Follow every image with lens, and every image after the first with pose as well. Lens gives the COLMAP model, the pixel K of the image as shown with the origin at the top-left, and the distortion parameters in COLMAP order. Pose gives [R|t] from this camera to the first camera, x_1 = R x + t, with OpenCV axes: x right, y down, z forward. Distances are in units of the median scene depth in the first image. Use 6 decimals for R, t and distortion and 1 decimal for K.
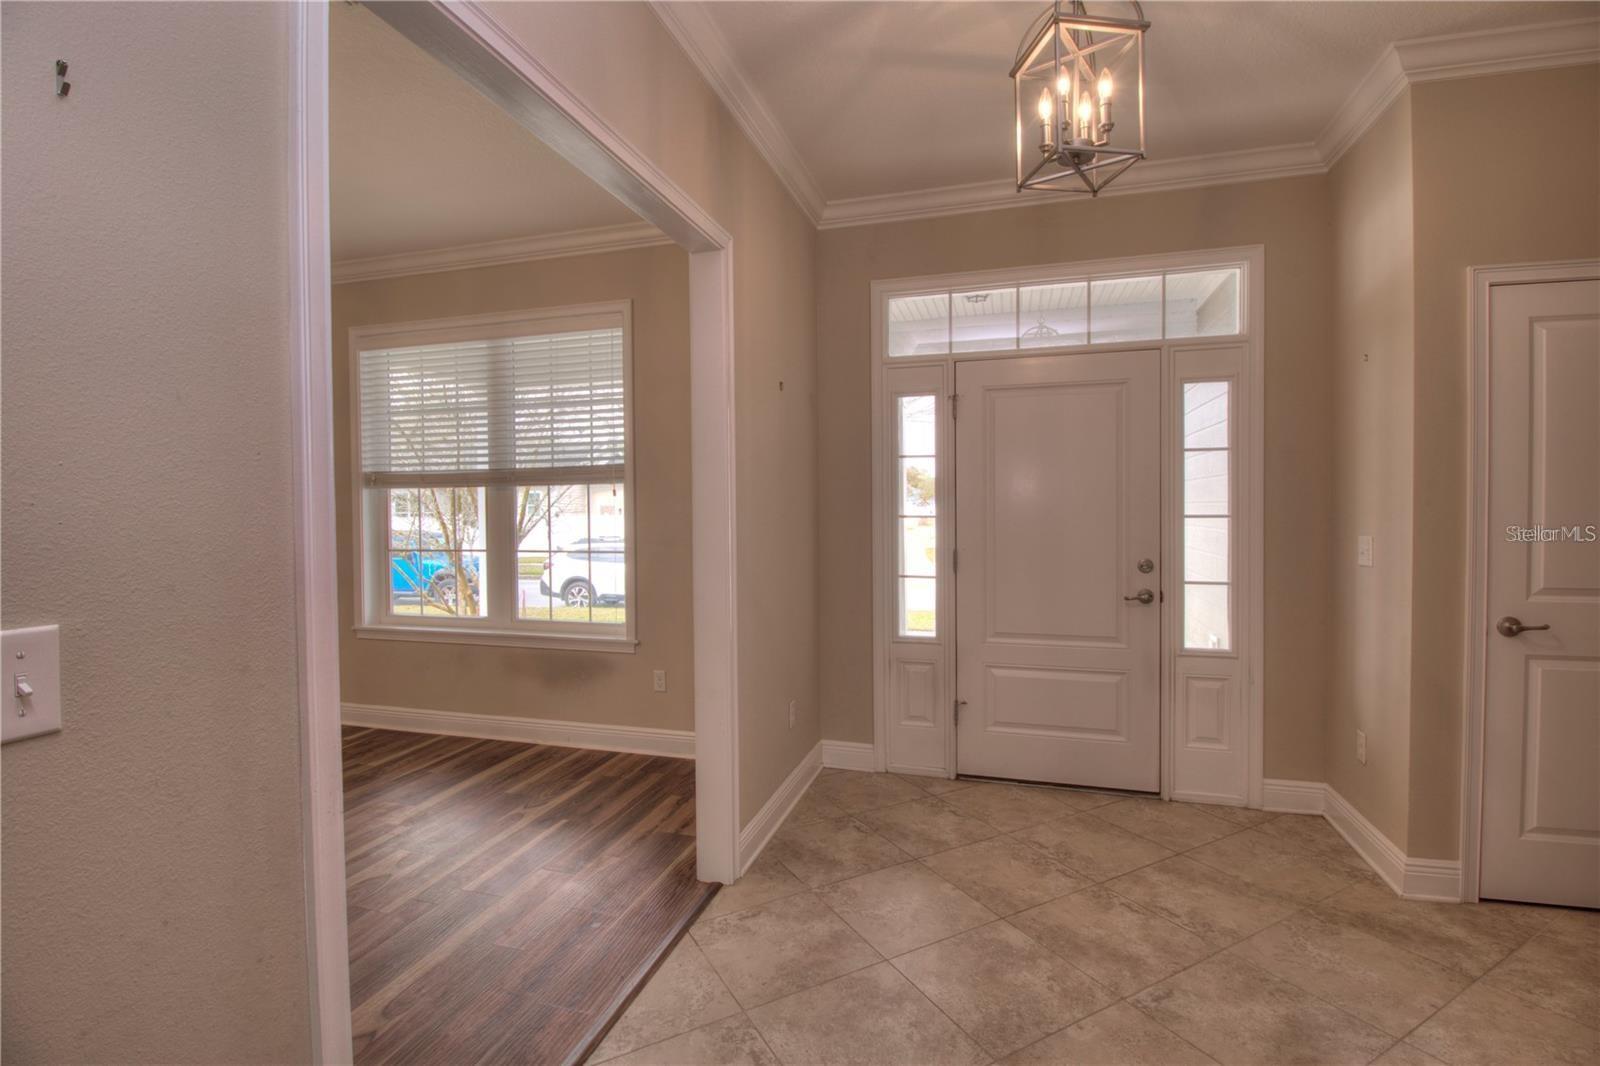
lens RADIAL K [[736.3, 0, 801.1], [0, 736.3, 516.5], [0, 0, 1]] dist [0.001512, -0.011326]
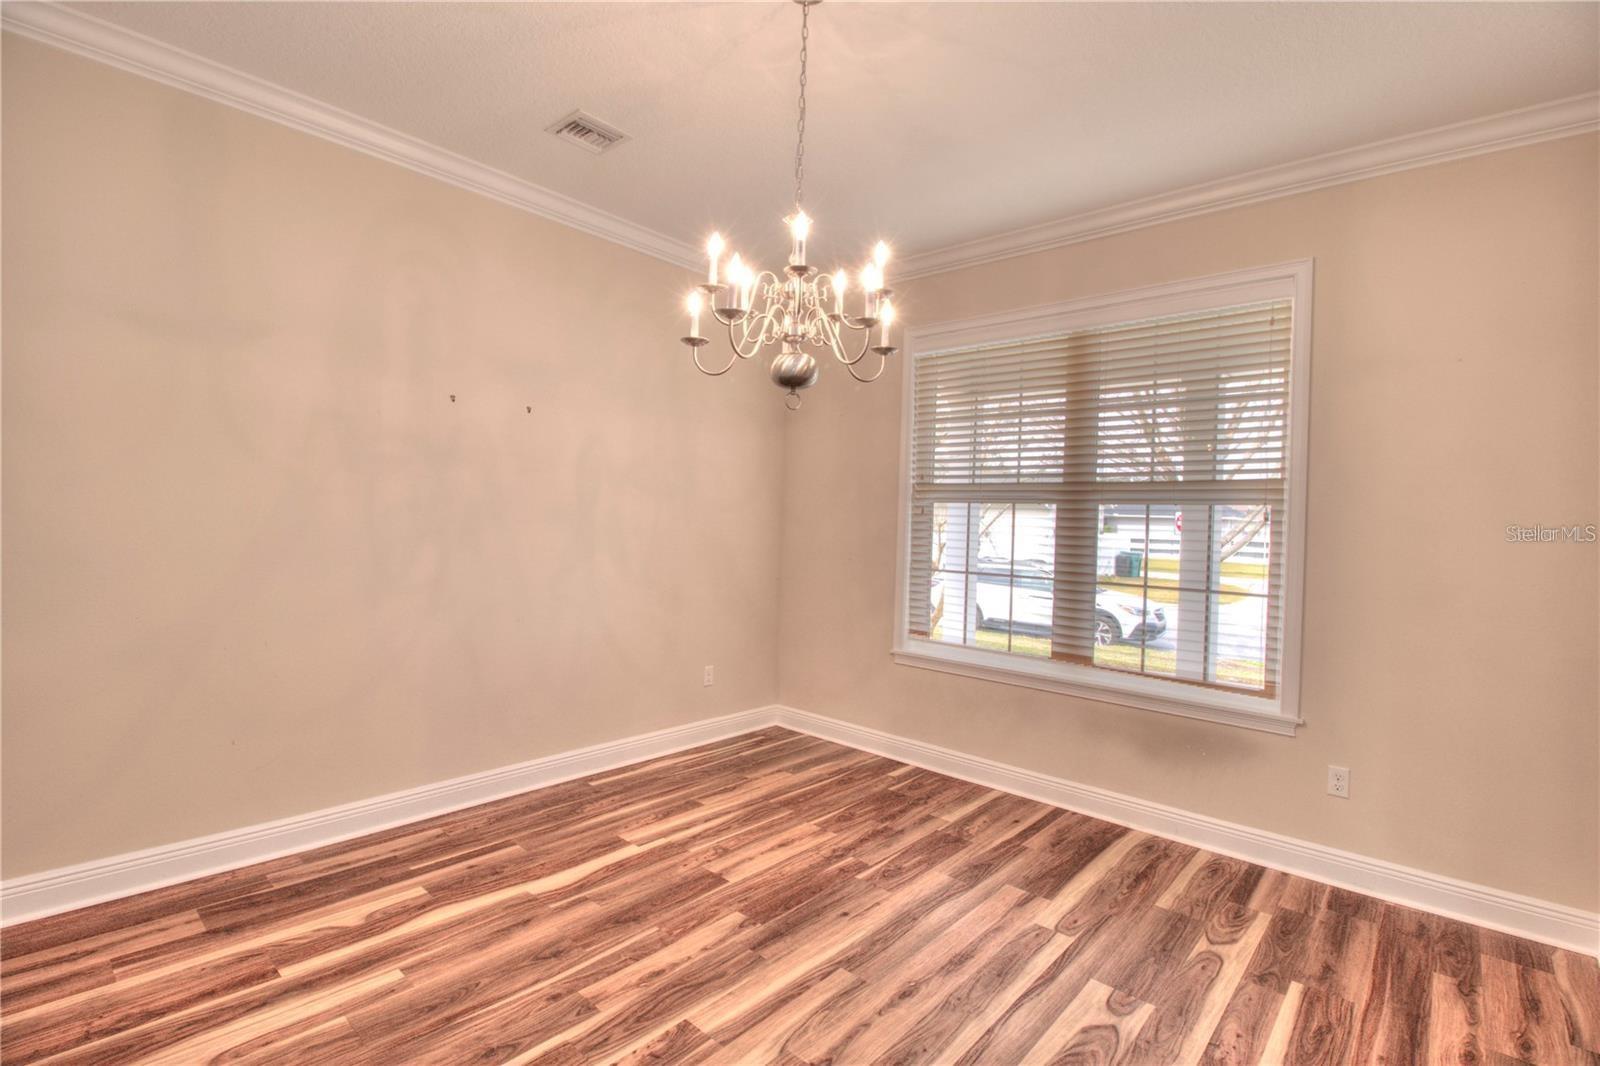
lens RADIAL K [[736.3, 0, 801.1], [0, 736.3, 516.5], [0, 0, 1]] dist [0.001512, -0.011326]
pose [[0.904746, 0.036850, -0.424355, -0.353126], [-0.047150, 0.998793, -0.013793, -0.000144], [0.423335, 0.032488, 0.905391, 0.116616]]
